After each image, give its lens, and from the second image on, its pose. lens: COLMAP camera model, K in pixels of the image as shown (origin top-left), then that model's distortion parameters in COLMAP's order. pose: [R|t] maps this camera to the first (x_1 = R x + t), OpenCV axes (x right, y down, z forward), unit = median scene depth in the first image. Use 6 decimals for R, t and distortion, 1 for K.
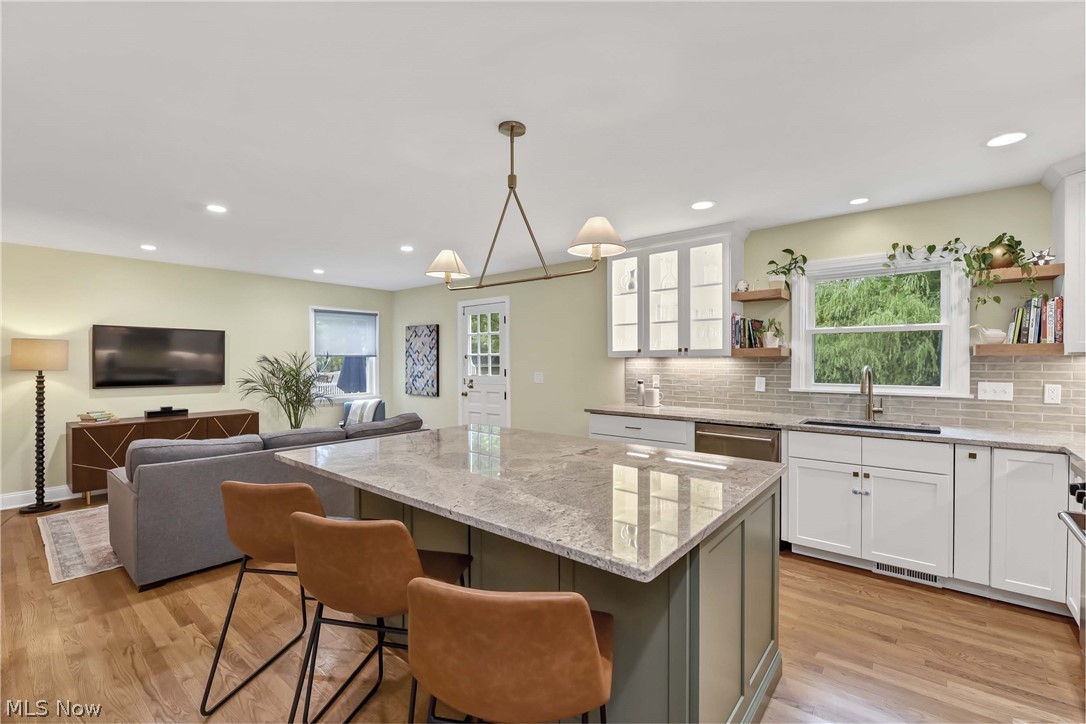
lens RADIAL K [[478.0, 0, 560.7], [0, 478.0, 363.7], [0, 0, 1]] dist [0.001078, -0.002246]
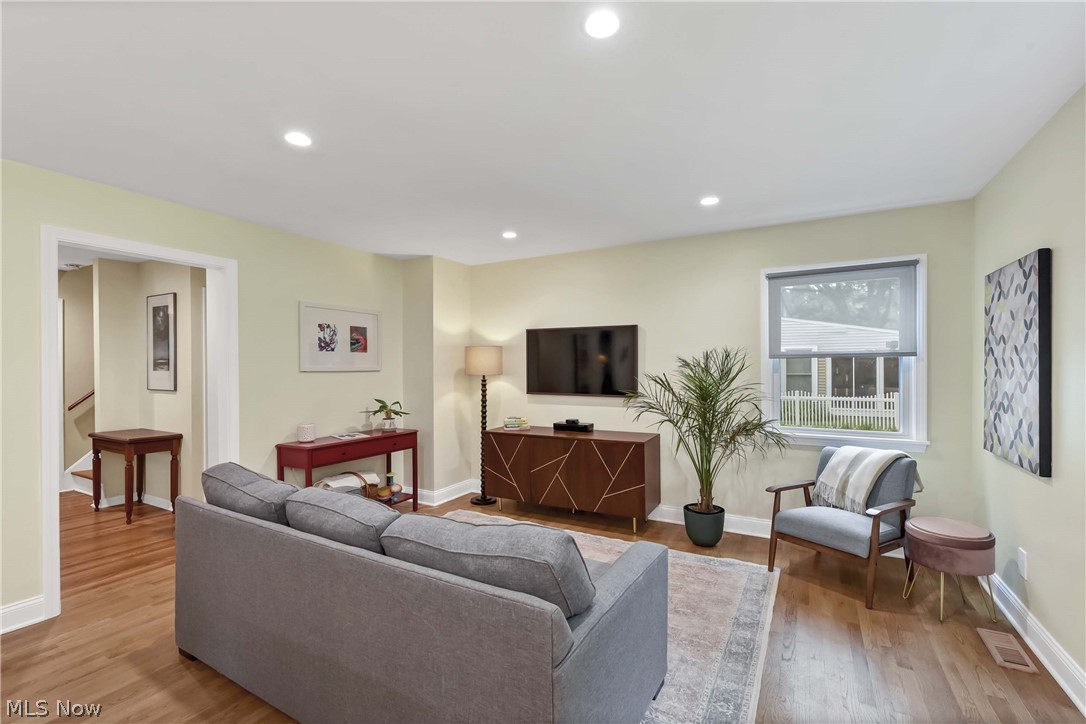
lens RADIAL K [[478.0, 0, 547.5], [0, 478.0, 368.7], [0, 0, 1]] dist [0.001078, -0.002246]
pose [[0.158785, 0.003676, -0.987306, 0.003437], [-0.005568, 0.999981, 0.002827, -0.002021], [0.987297, 0.005048, 0.158802, 0.672828]]
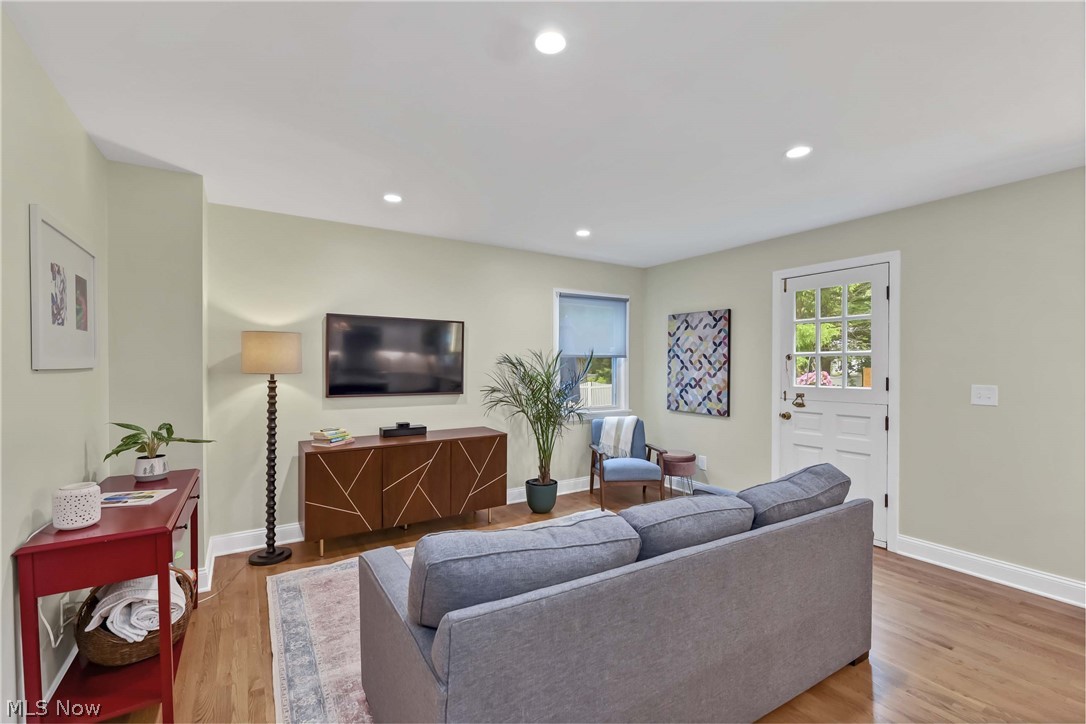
lens RADIAL K [[478.0, 0, 534.0], [0, 478.0, 366.4], [0, 0, 1]] dist [0.001078, -0.002246]
pose [[0.943703, 0.006311, -0.330733, -0.316725], [-0.007121, 0.999974, -0.001237, 0.001007], [0.330716, 0.003523, 0.943724, 0.297614]]
